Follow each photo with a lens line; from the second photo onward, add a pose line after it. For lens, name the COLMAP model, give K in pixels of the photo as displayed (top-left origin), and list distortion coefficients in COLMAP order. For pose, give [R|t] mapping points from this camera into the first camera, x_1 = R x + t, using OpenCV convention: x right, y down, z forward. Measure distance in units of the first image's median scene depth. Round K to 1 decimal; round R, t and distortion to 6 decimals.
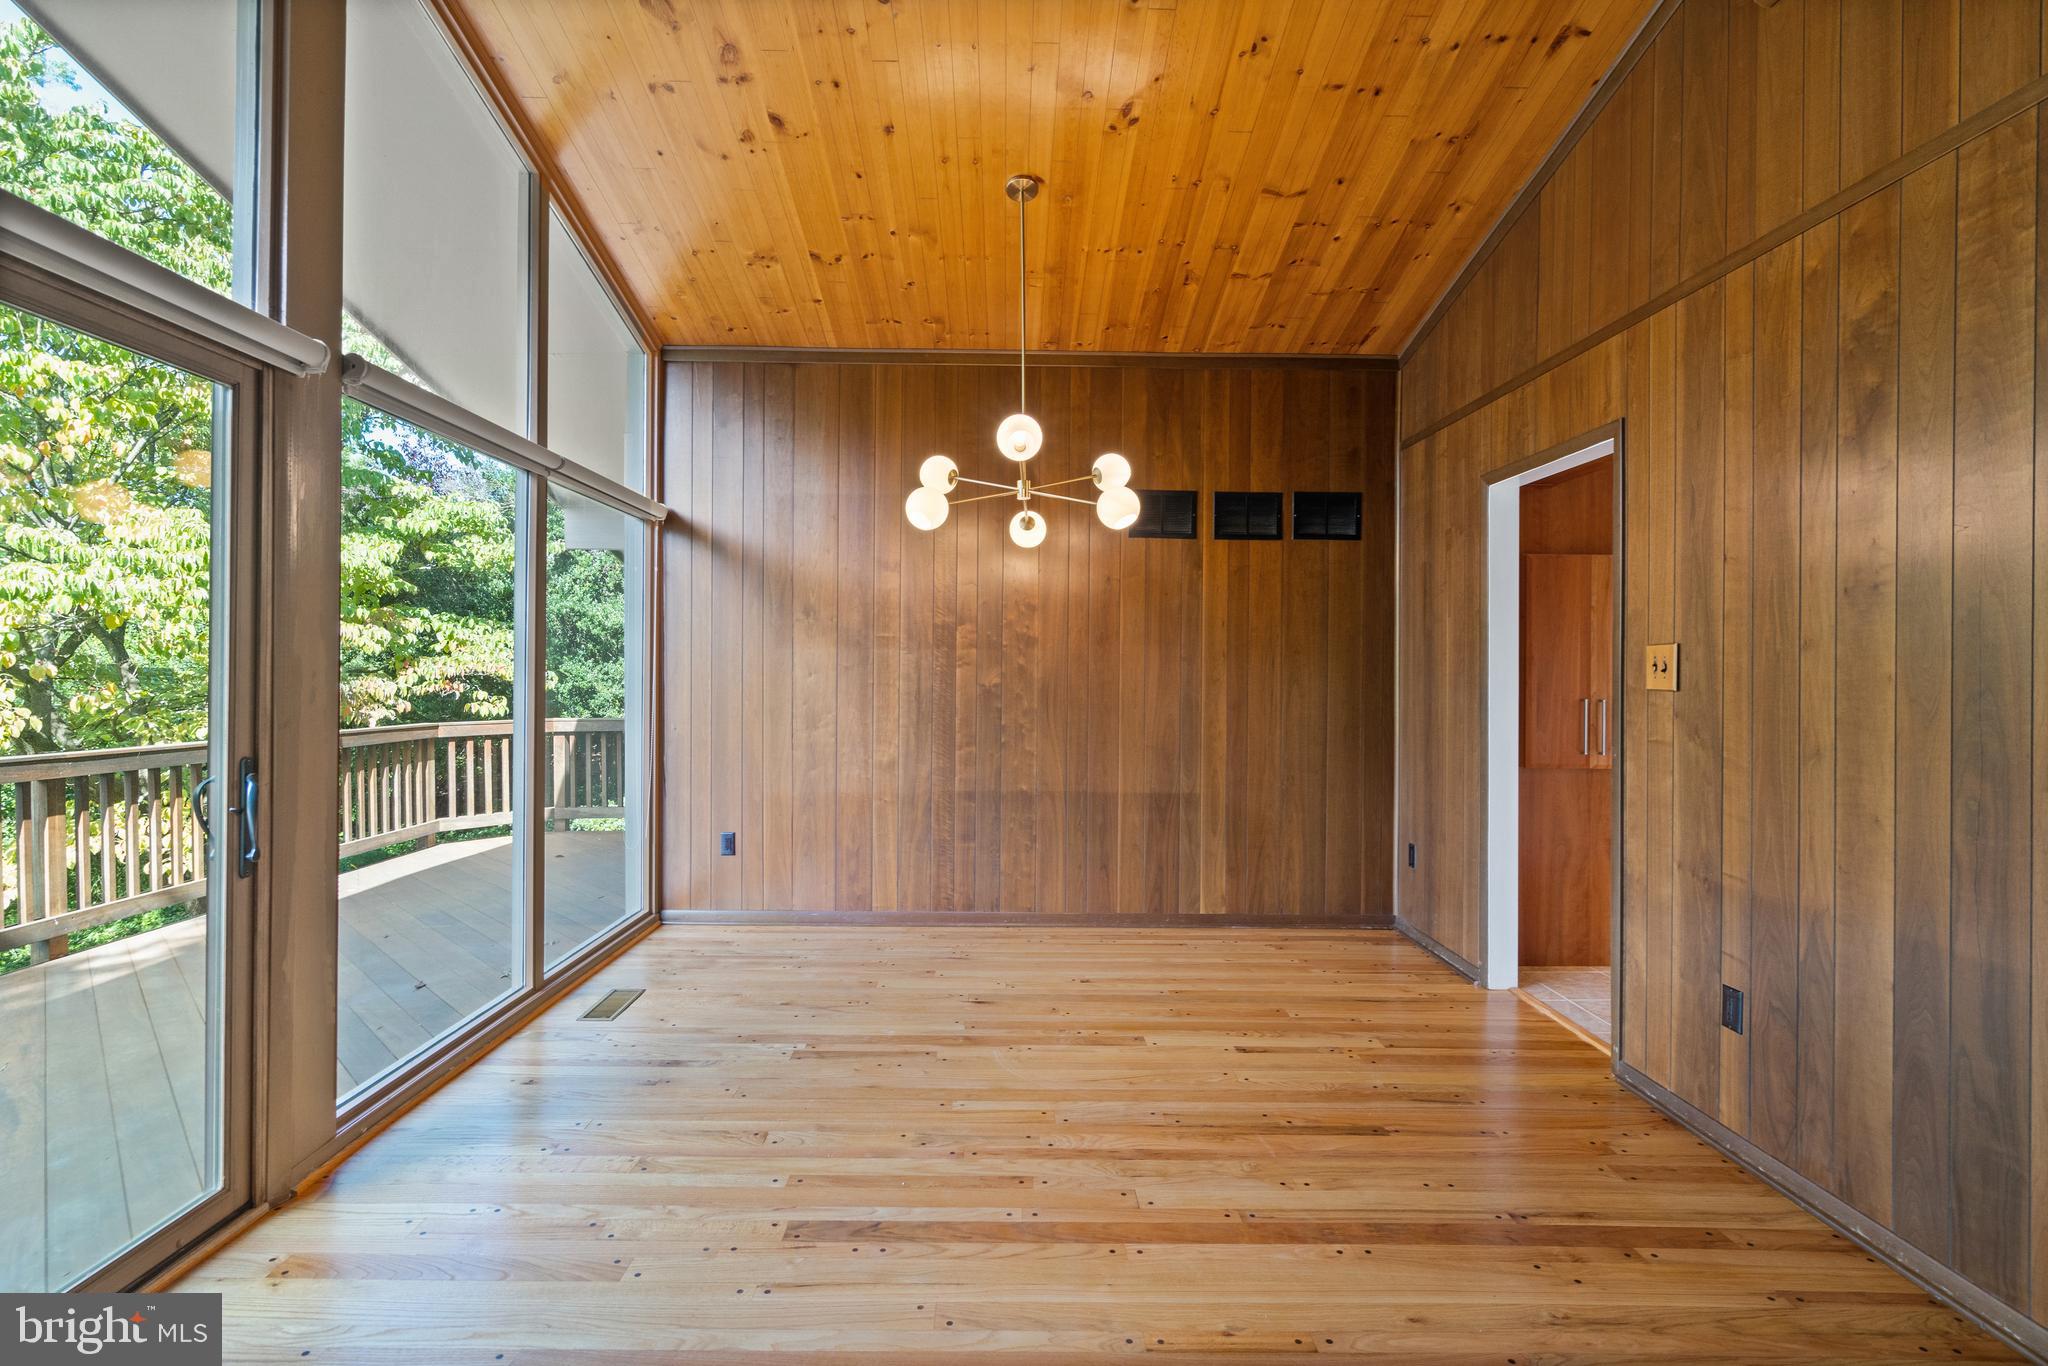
lens RADIAL K [[951.4, 0, 1016.3], [0, 951.4, 670.4], [0, 0, 1]] dist [-0.003194, 0.002954]
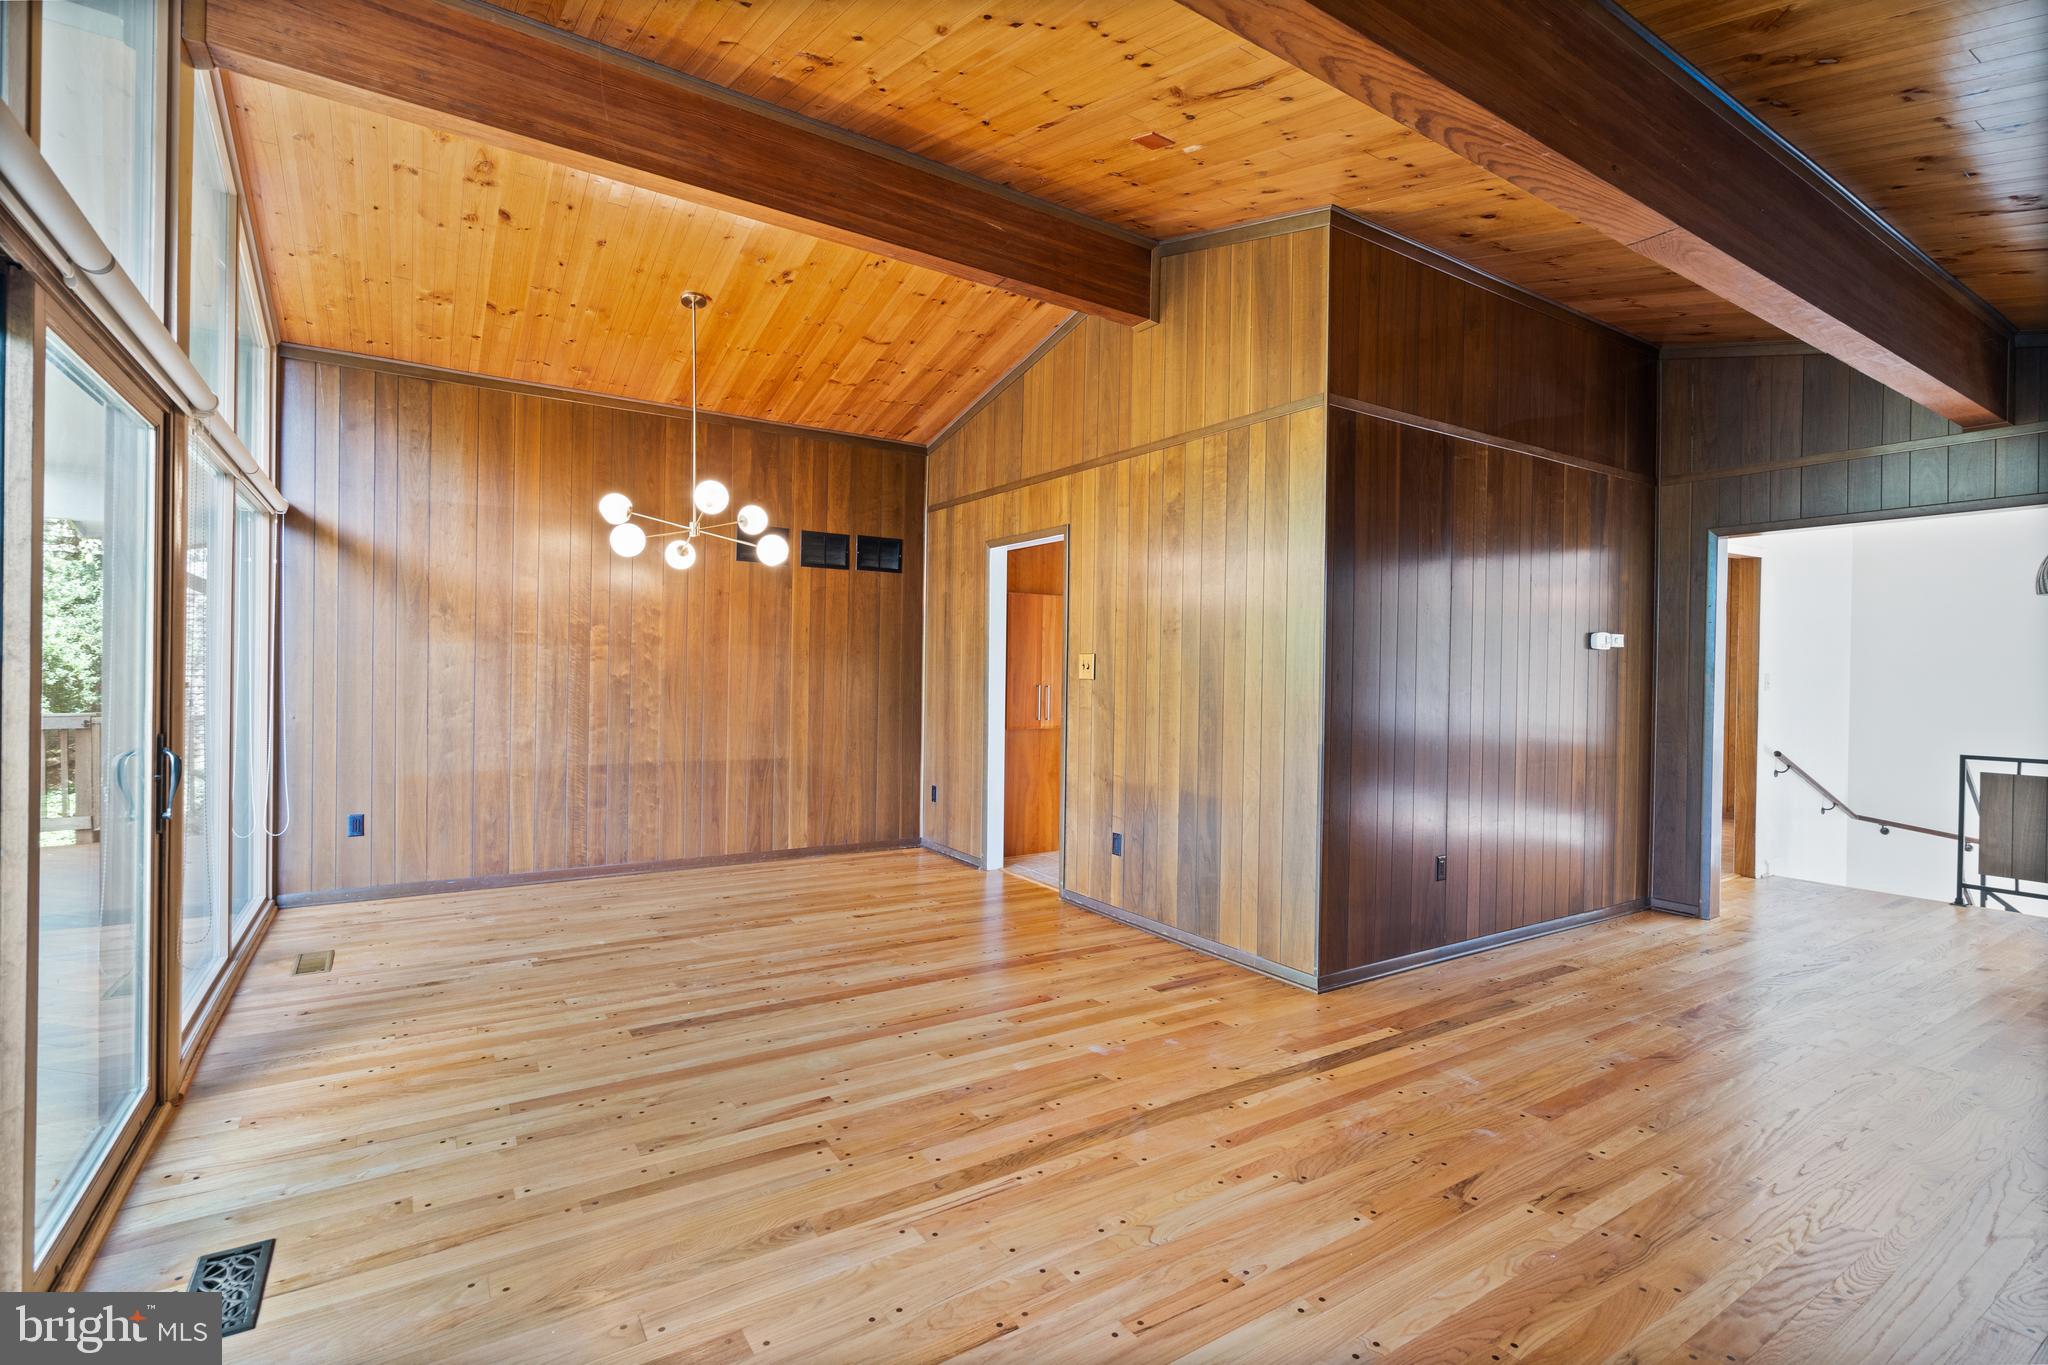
lens RADIAL K [[951.4, 0, 1016.2], [0, 951.4, 677.6], [0, 0, 1]] dist [-0.003194, 0.002954]
pose [[0.844533, 0.000572, 0.535504, -0.323880], [-0.009629, 0.999854, 0.014117, -0.005289], [-0.535418, -0.017079, 0.844415, -0.368187]]
